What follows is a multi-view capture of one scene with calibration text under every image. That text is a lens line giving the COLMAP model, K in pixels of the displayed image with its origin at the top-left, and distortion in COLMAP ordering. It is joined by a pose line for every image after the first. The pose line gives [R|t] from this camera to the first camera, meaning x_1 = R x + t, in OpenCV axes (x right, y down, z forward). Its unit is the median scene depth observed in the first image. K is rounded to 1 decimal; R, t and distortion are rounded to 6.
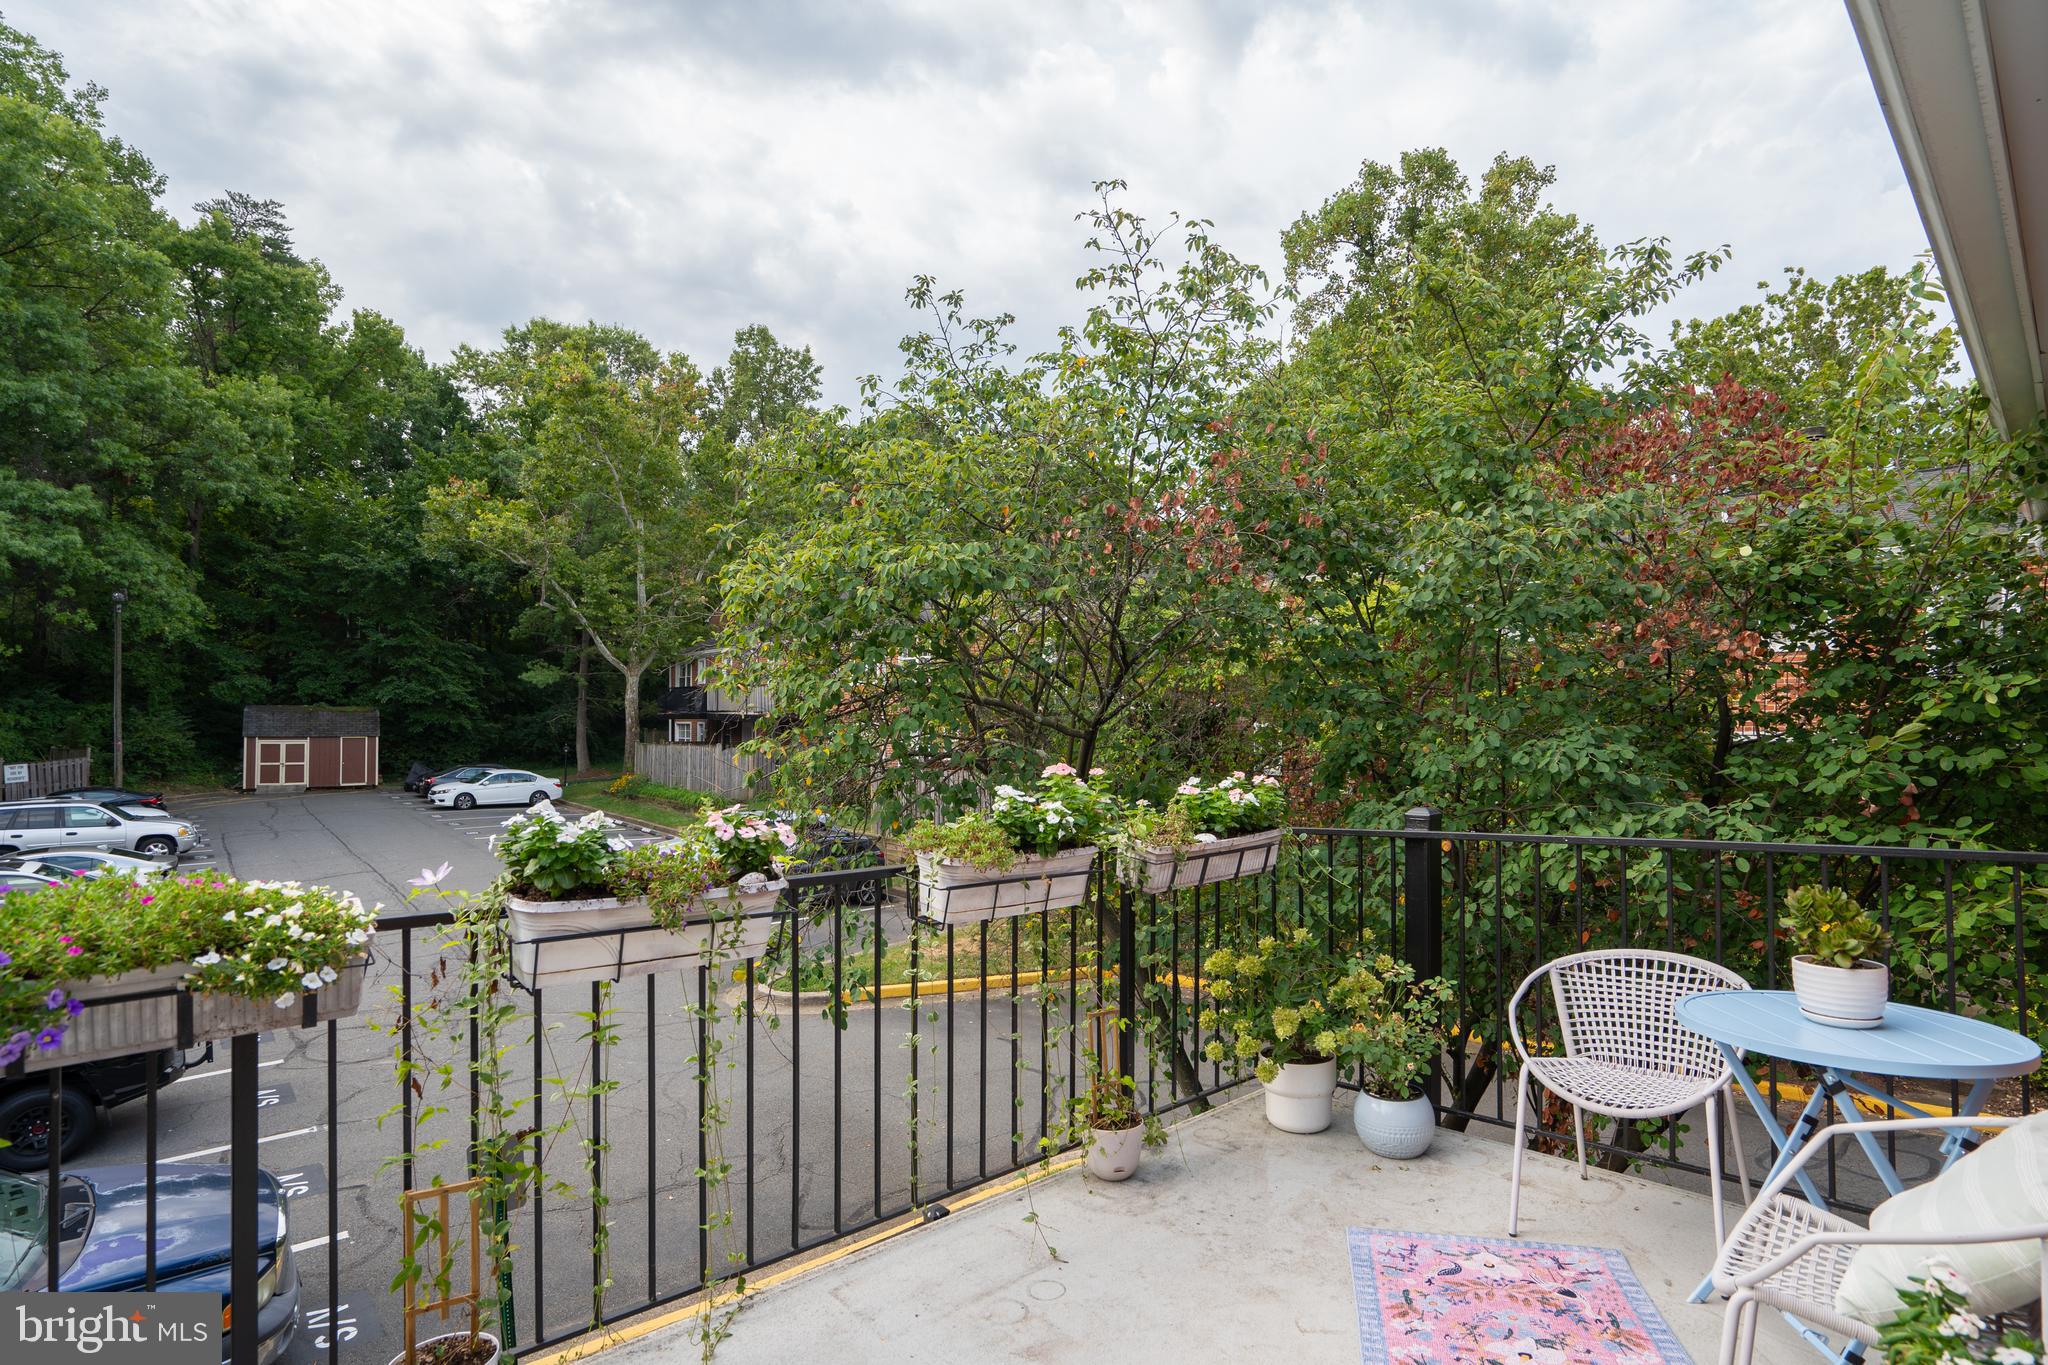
lens RADIAL K [[1000.3, 0, 1024.0], [0, 1000.3, 682.5], [0, 0, 1]] dist [-0.002963, 0.000237]
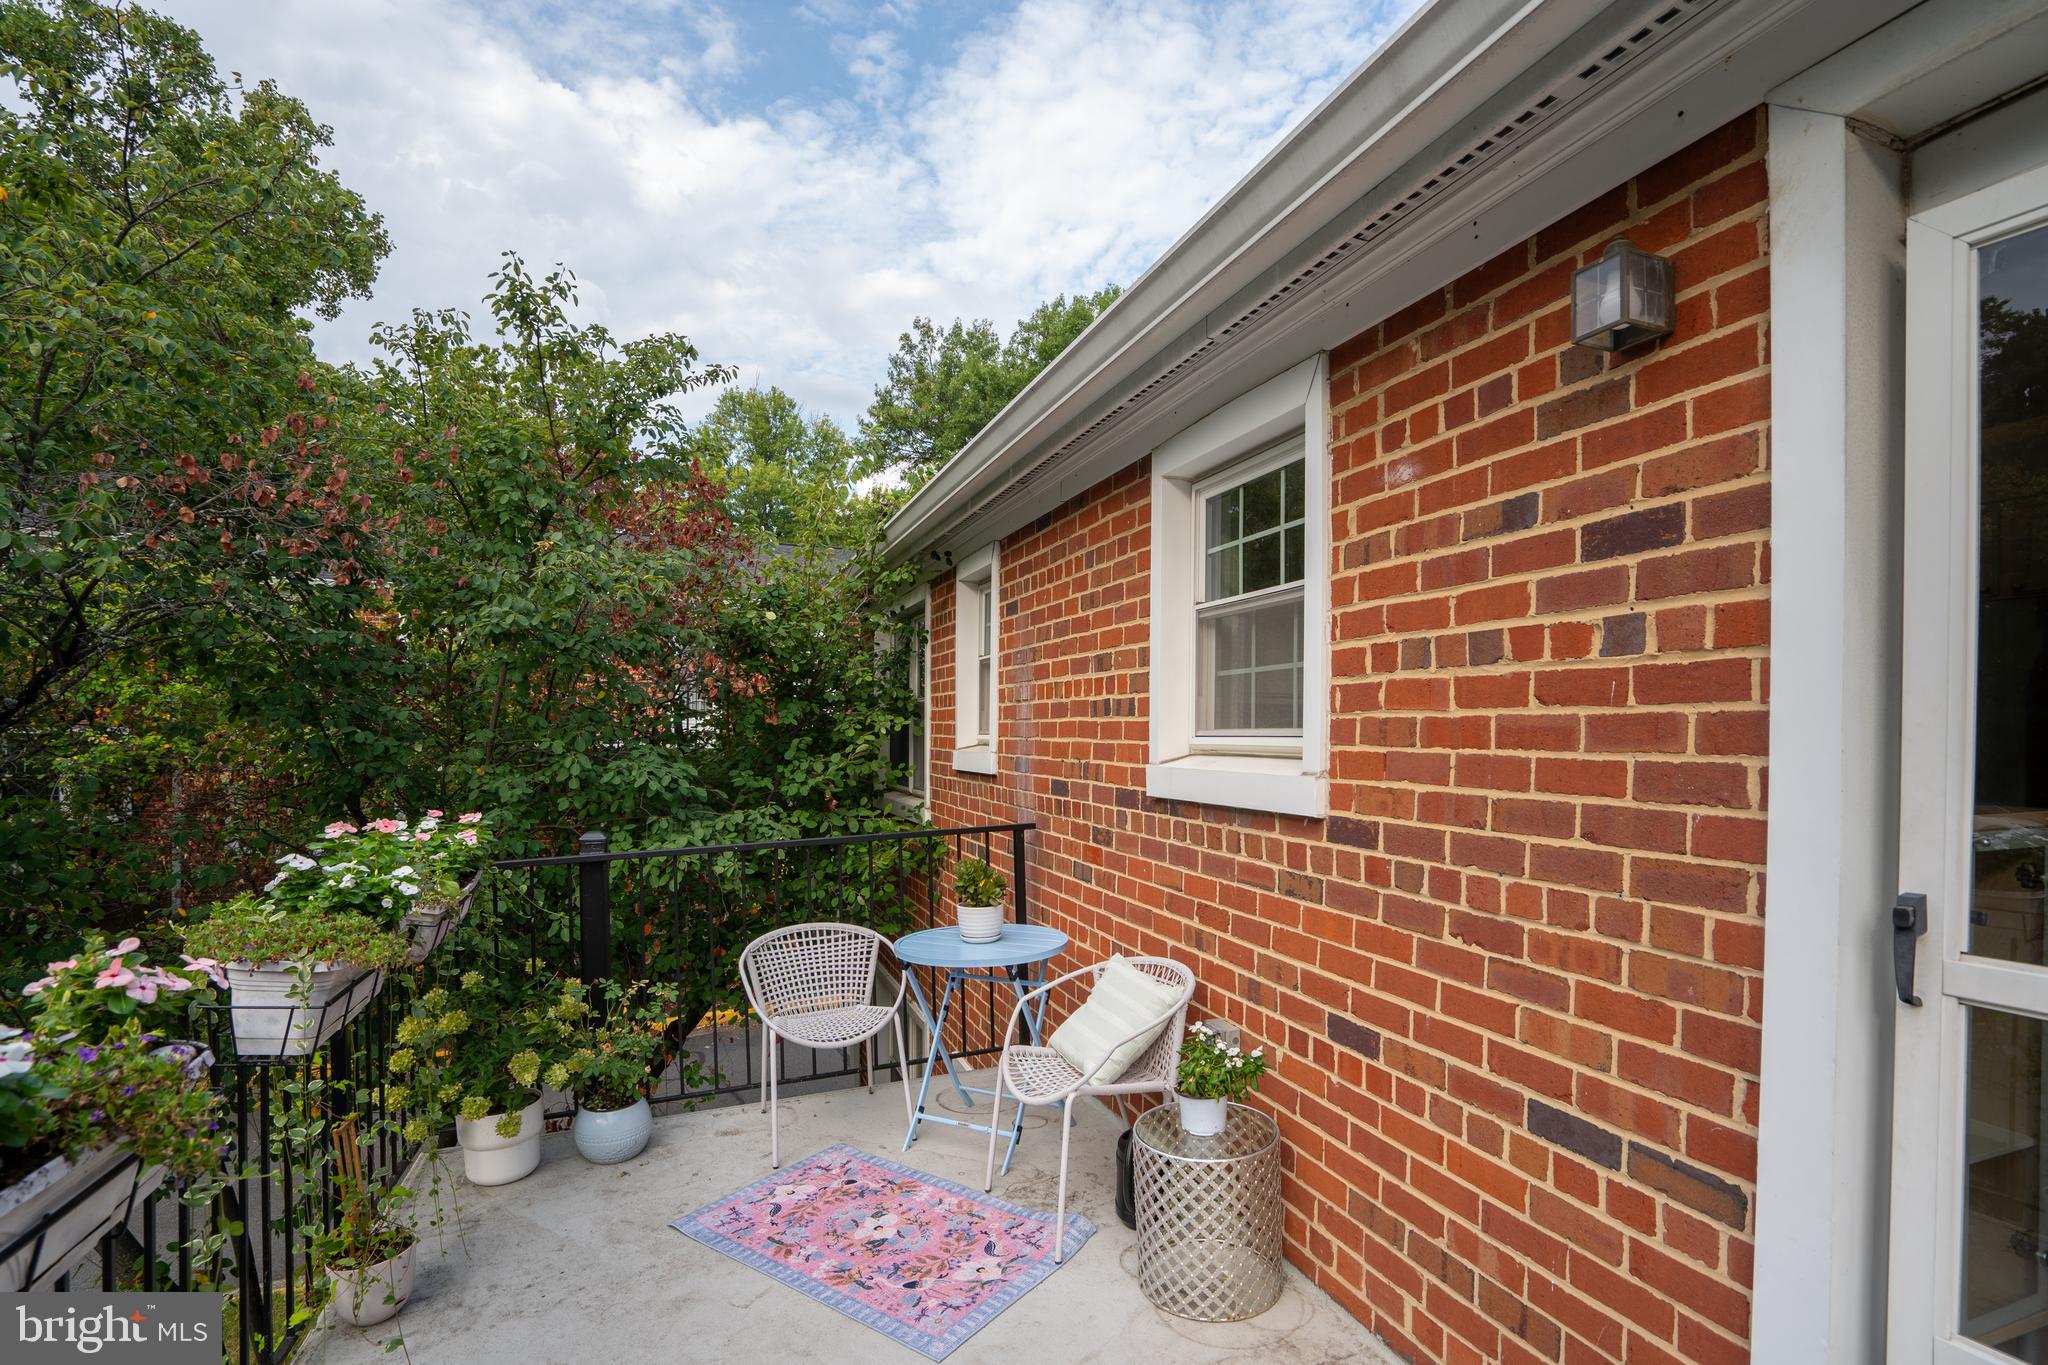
lens RADIAL K [[981.3, 0, 1022.4], [0, 981.3, 731.8], [0, 0, 1]] dist [-0.016055, -0.000059]
pose [[0.395714, 0.000929, 0.918373, -0.402412], [-0.047727, 0.998669, 0.019555, -0.022990], [-0.917133, -0.051570, 0.395231, 0.206796]]
